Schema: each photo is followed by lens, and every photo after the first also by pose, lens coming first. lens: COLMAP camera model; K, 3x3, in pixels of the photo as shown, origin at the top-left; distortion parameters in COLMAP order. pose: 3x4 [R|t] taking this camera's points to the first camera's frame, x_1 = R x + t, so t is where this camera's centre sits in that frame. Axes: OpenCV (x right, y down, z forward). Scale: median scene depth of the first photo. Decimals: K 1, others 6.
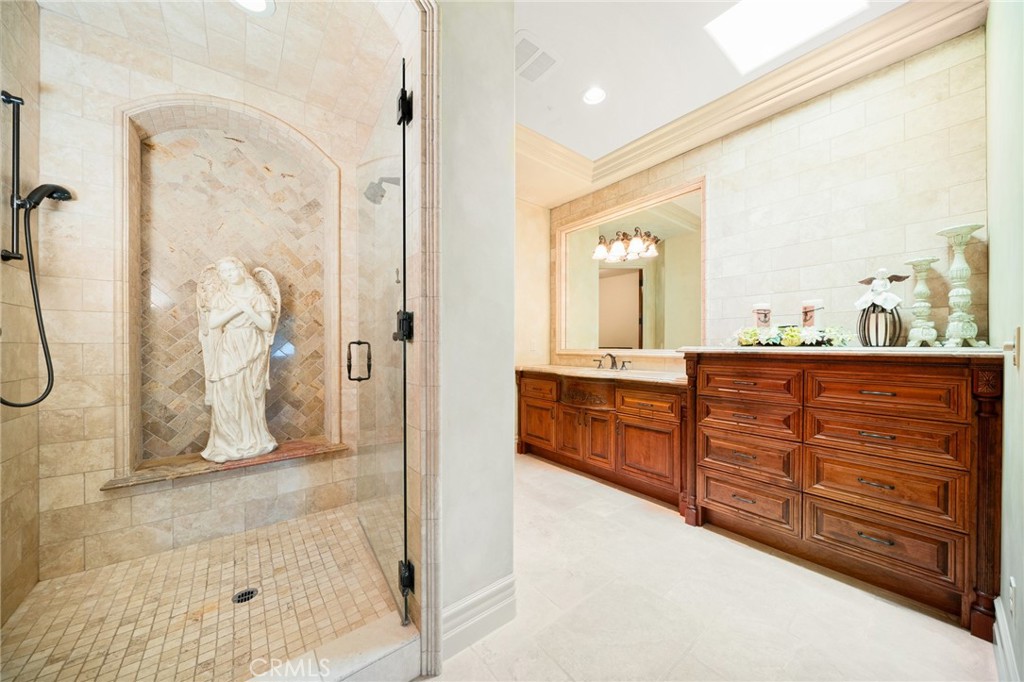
lens RADIAL K [[346.2, 0, 511.5], [0, 346.2, 345.9], [0, 0, 1]] dist [-0.007489, 0.000046]
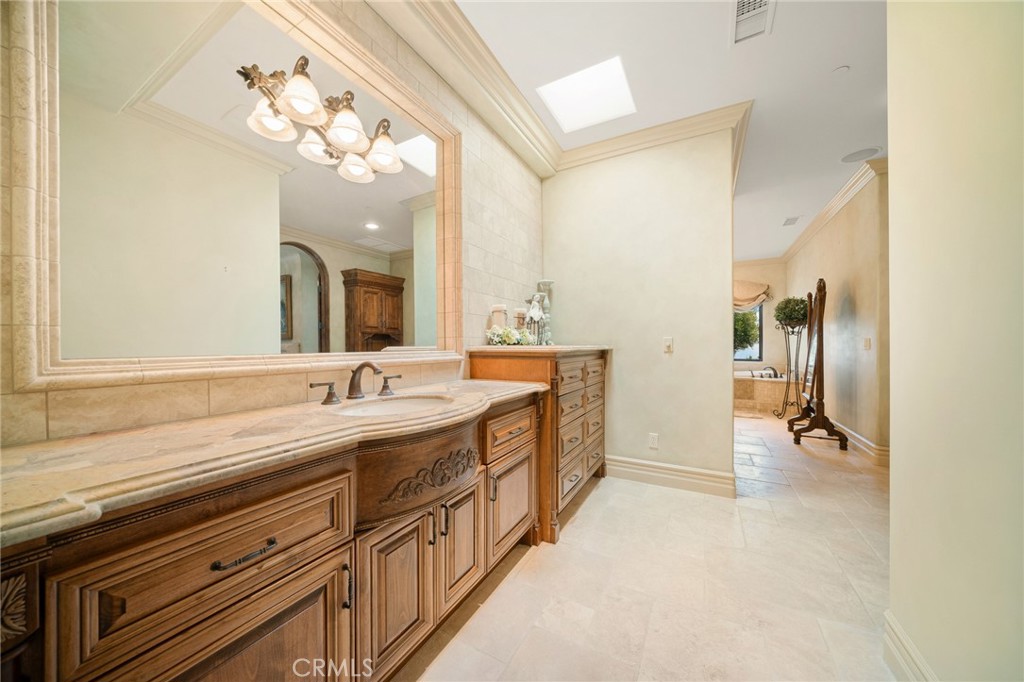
lens RADIAL K [[346.2, 0, 514.7], [0, 346.2, 343.2], [0, 0, 1]] dist [-0.007489, 0.000046]
pose [[-0.380088, -0.002577, 0.924947, -0.192475], [0.000094, 0.999996, 0.002825, -0.004959], [-0.924950, 0.001160, -0.380087, 0.980539]]
